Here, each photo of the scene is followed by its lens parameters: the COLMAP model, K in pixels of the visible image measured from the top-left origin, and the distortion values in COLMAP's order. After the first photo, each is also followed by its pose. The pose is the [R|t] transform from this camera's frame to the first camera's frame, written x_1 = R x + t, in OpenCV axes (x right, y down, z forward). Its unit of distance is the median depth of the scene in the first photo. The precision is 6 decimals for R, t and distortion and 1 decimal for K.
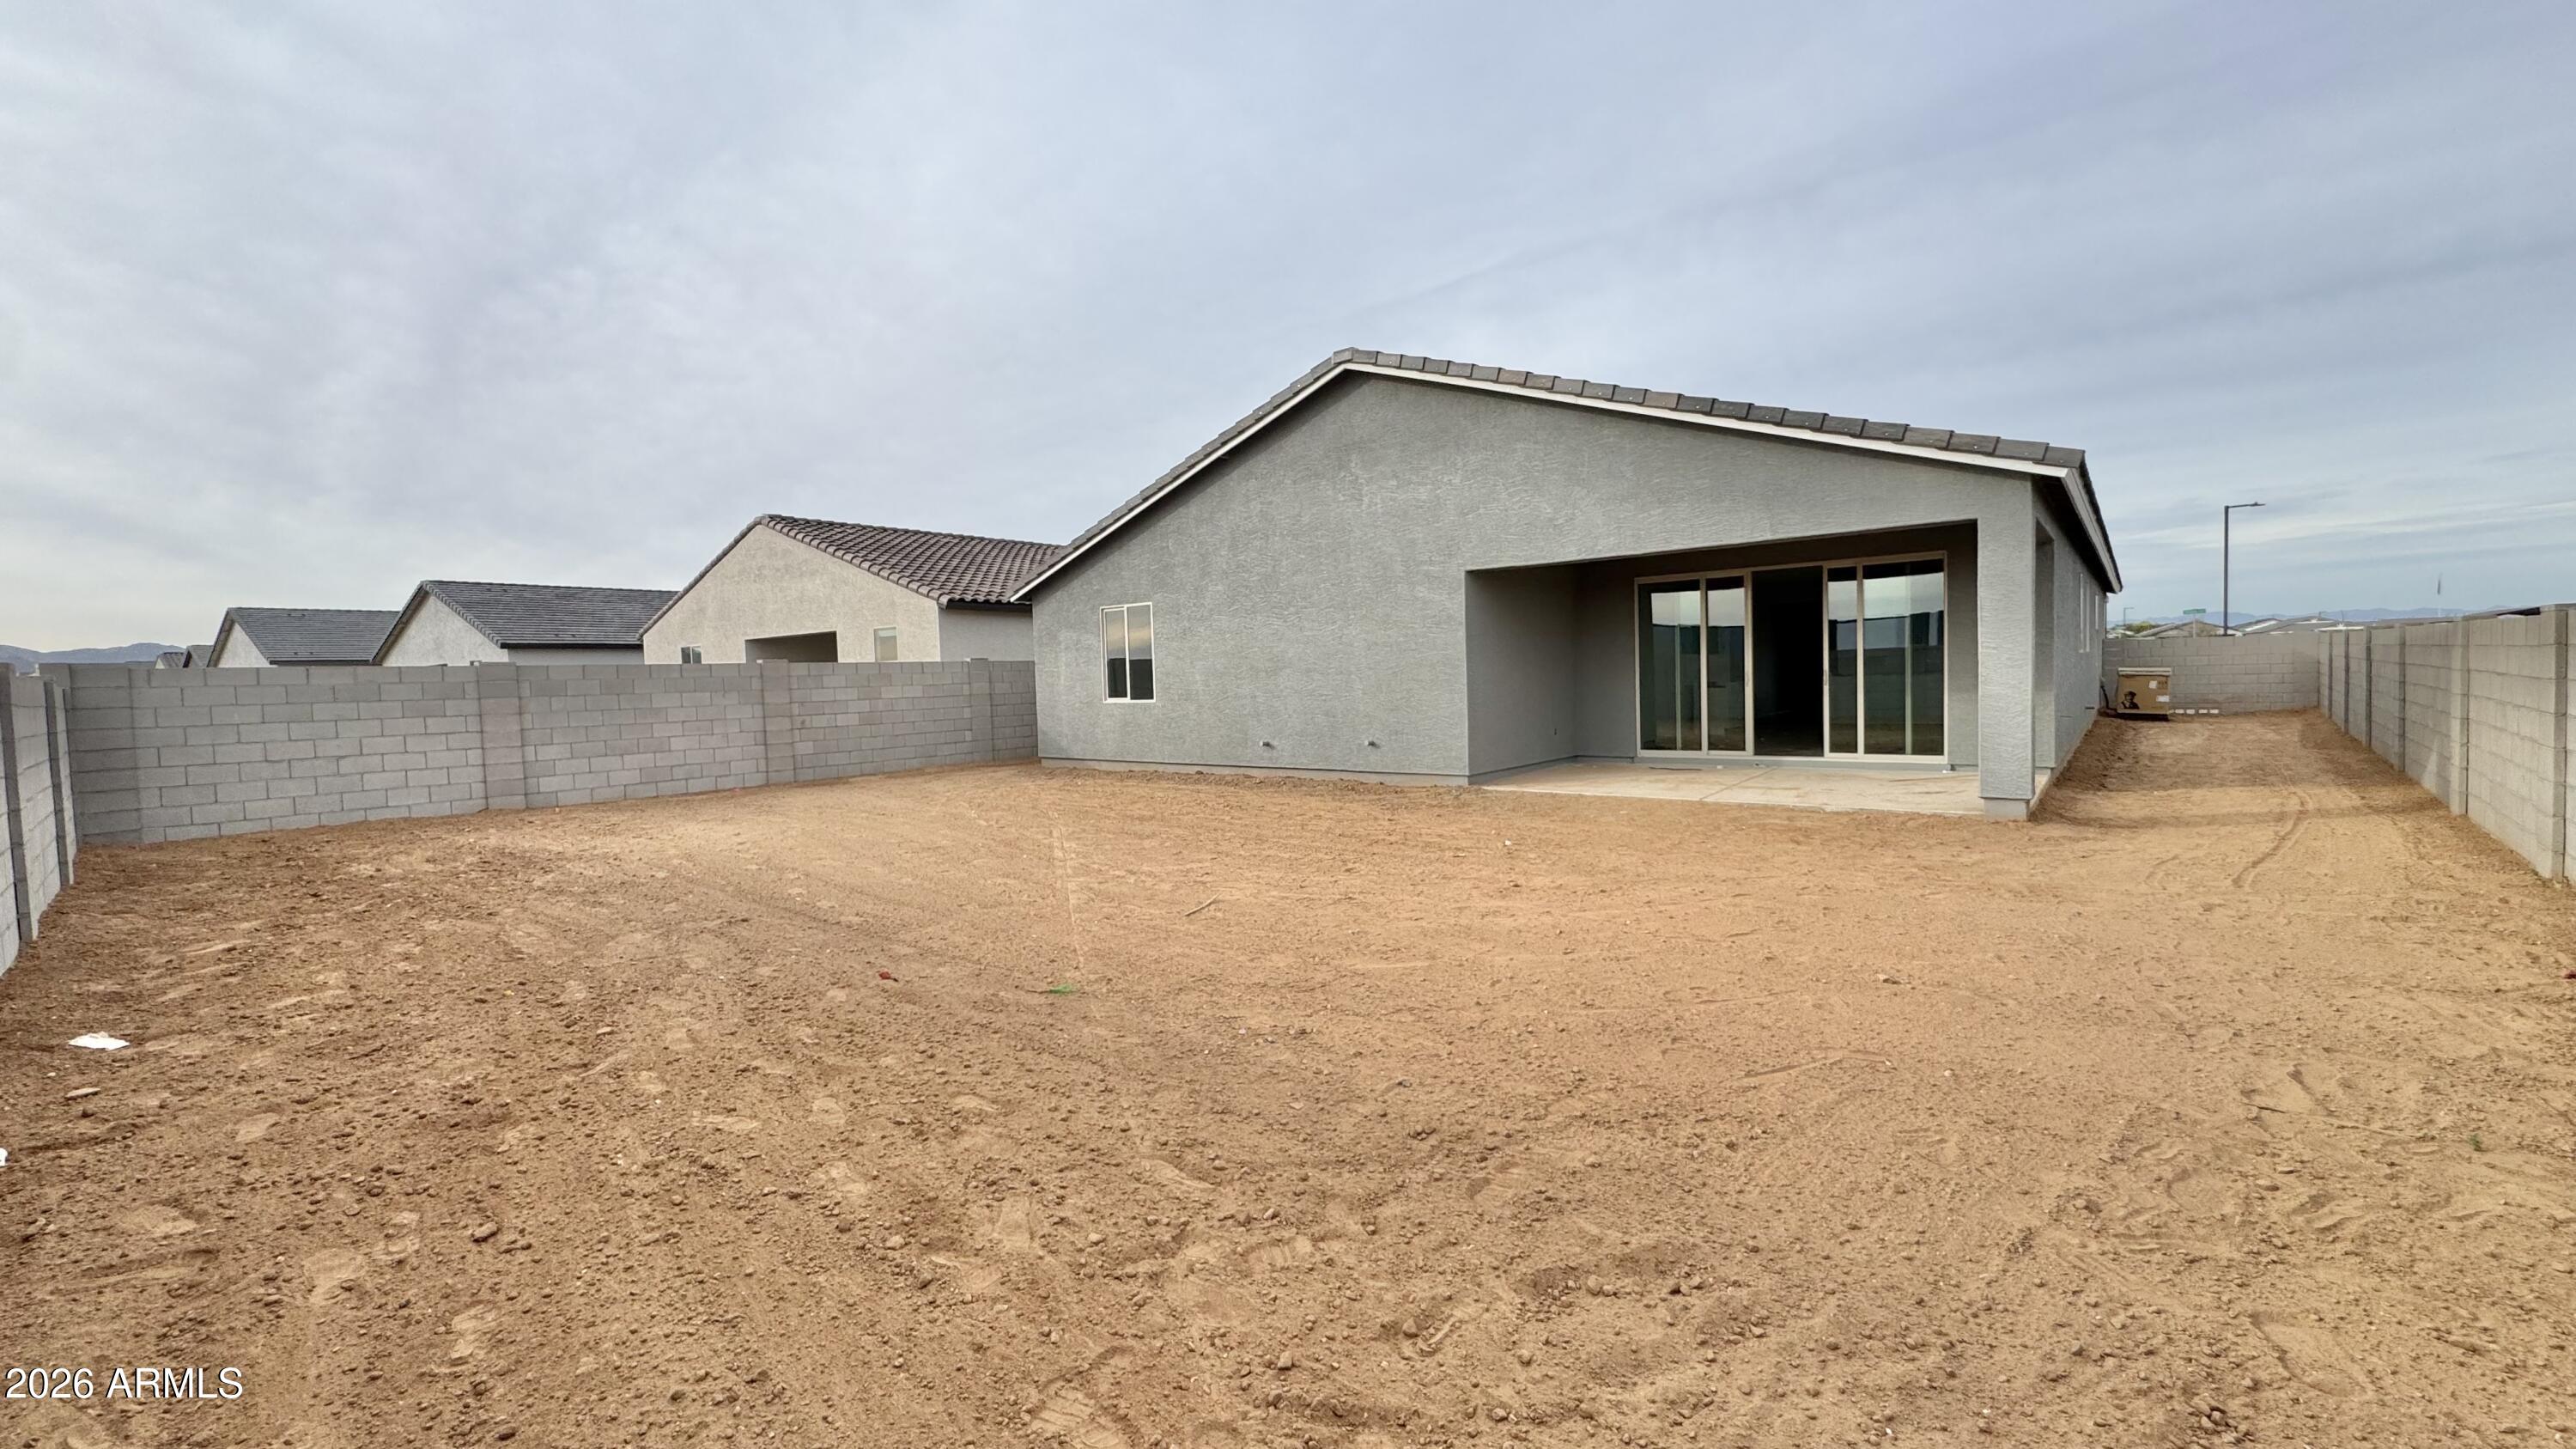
lens RADIAL K [[1021.6, 0, 1289.3], [0, 1021.6, 722.3], [0, 0, 1]] dist [0.000446, 0.000128]
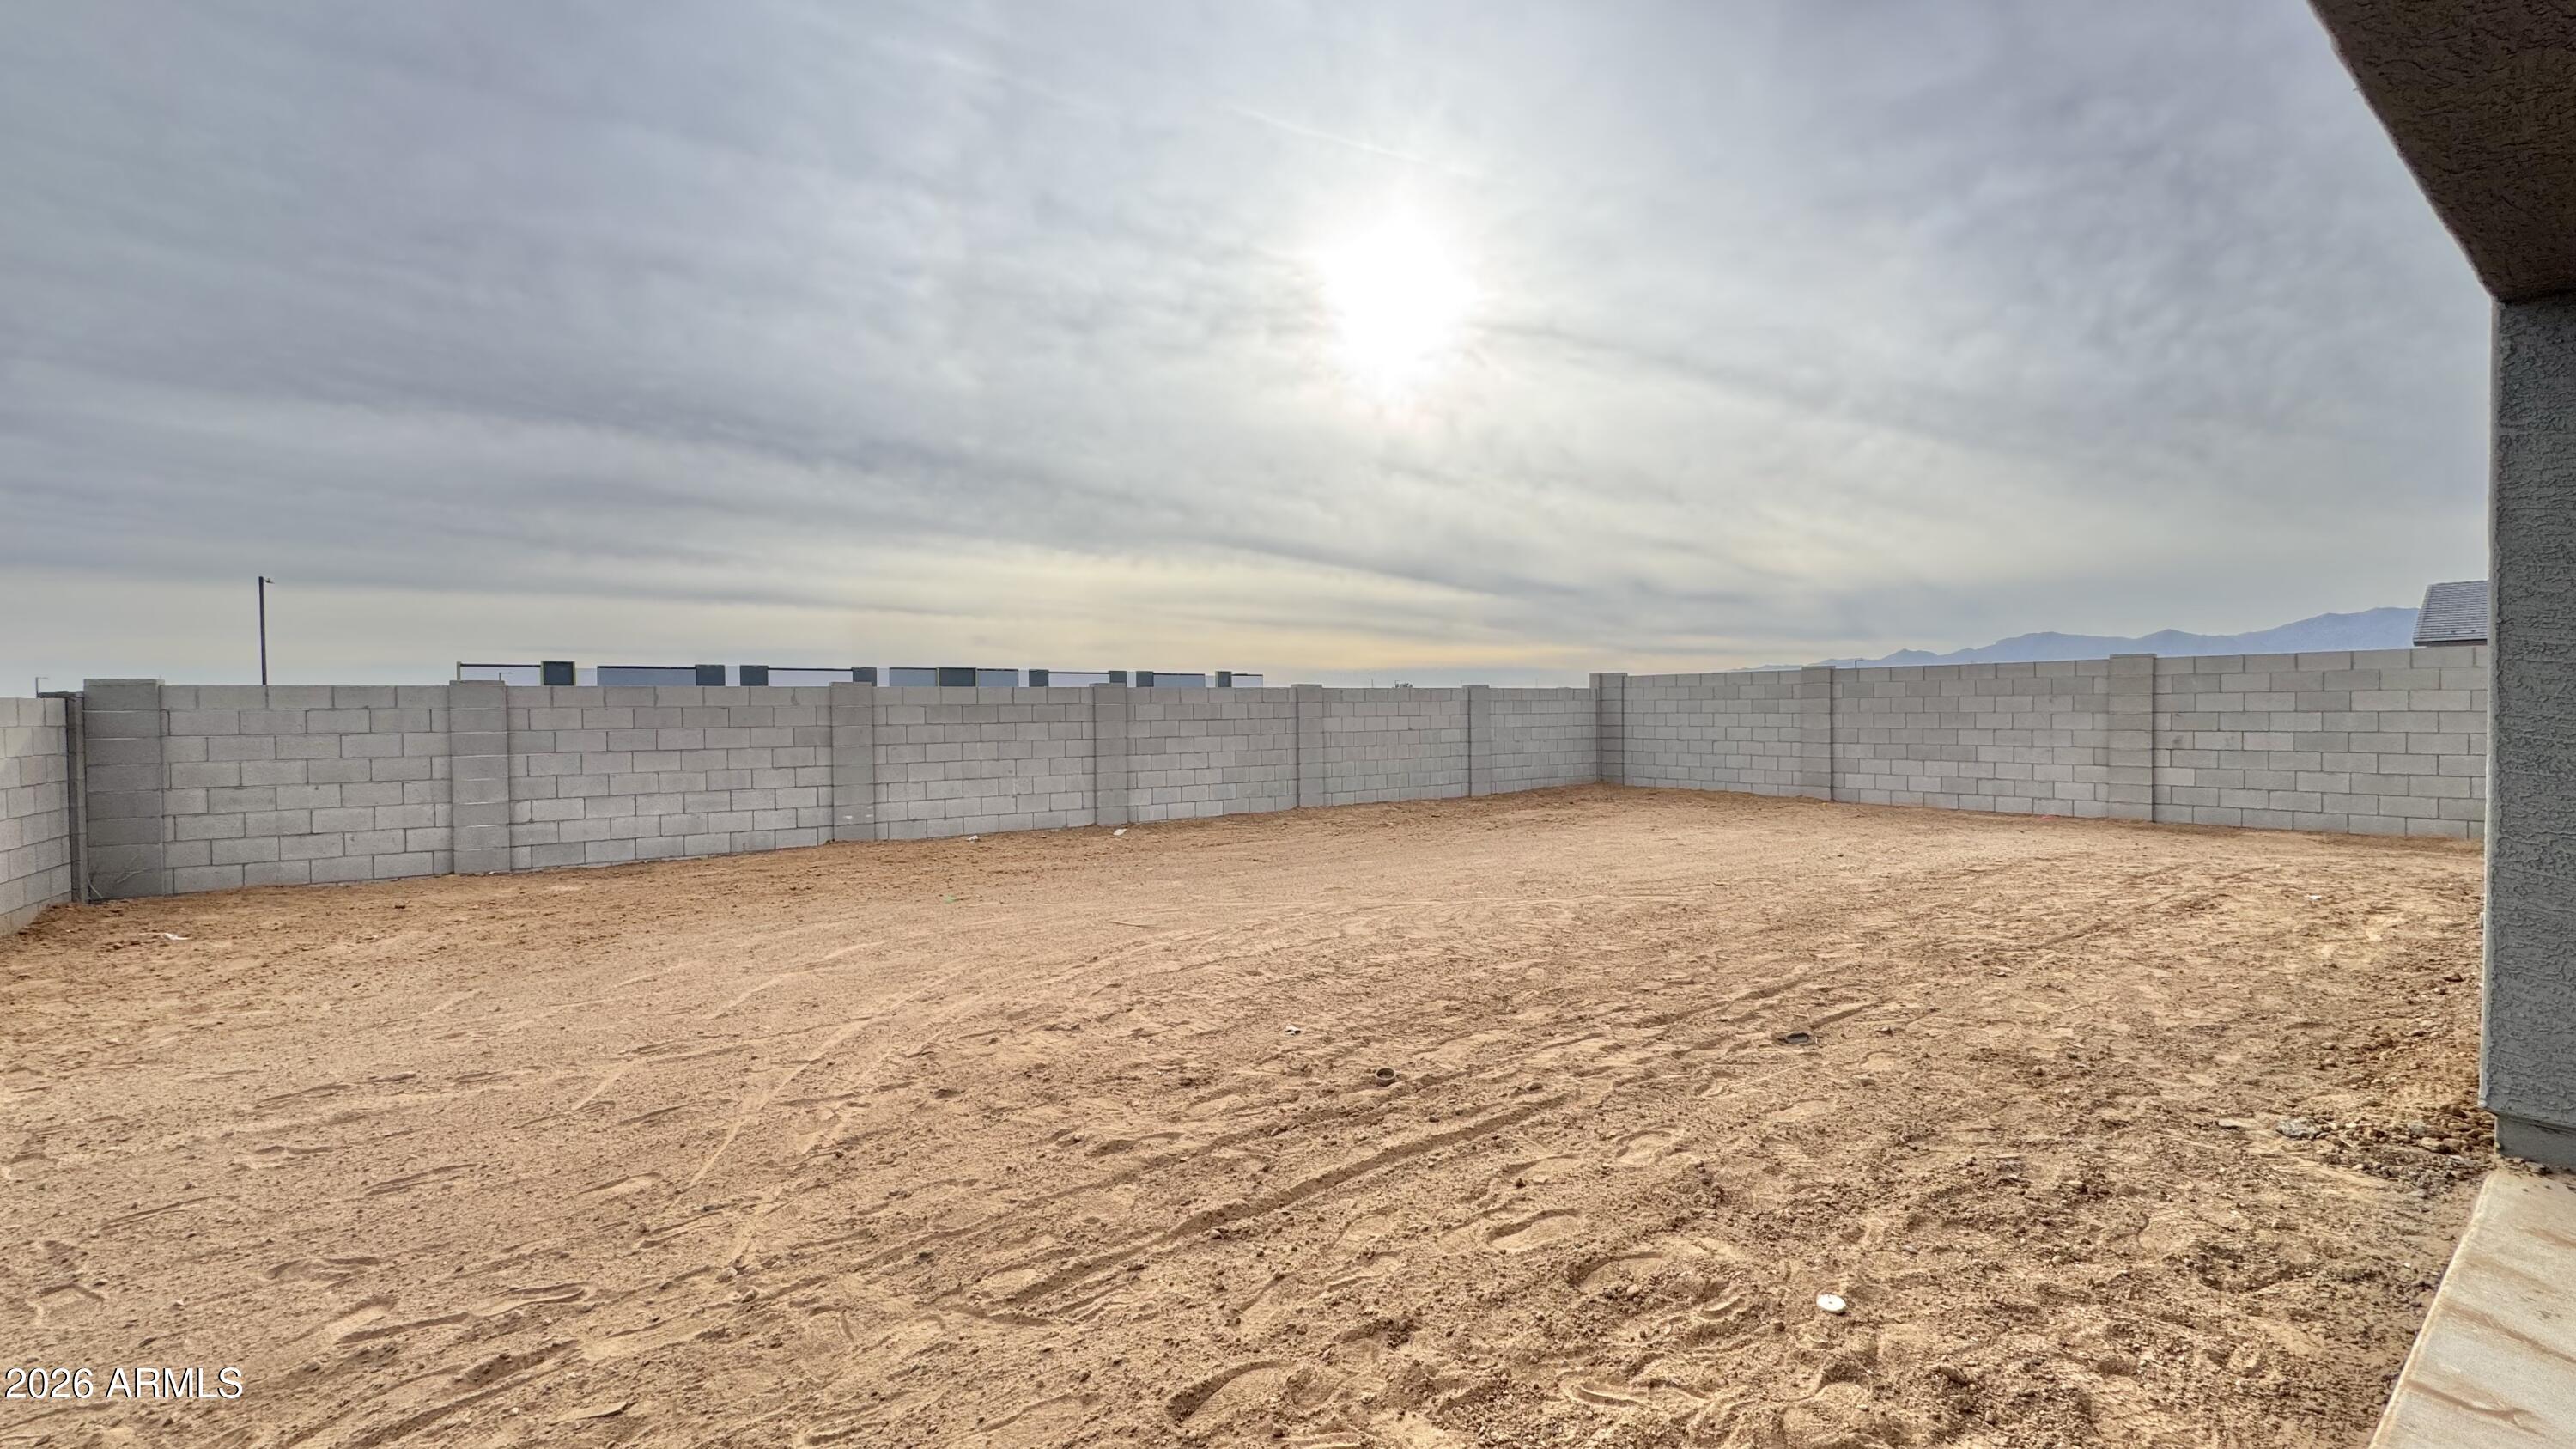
lens RADIAL K [[1021.6, 0, 1287.9], [0, 1021.6, 721.1], [0, 0, 1]] dist [0.000446, 0.000128]
pose [[-0.255810, 0.045335, -0.965664, 0.413590], [-0.026225, 0.998207, 0.053810, -0.040078], [0.966371, 0.039090, -0.254162, 0.662349]]
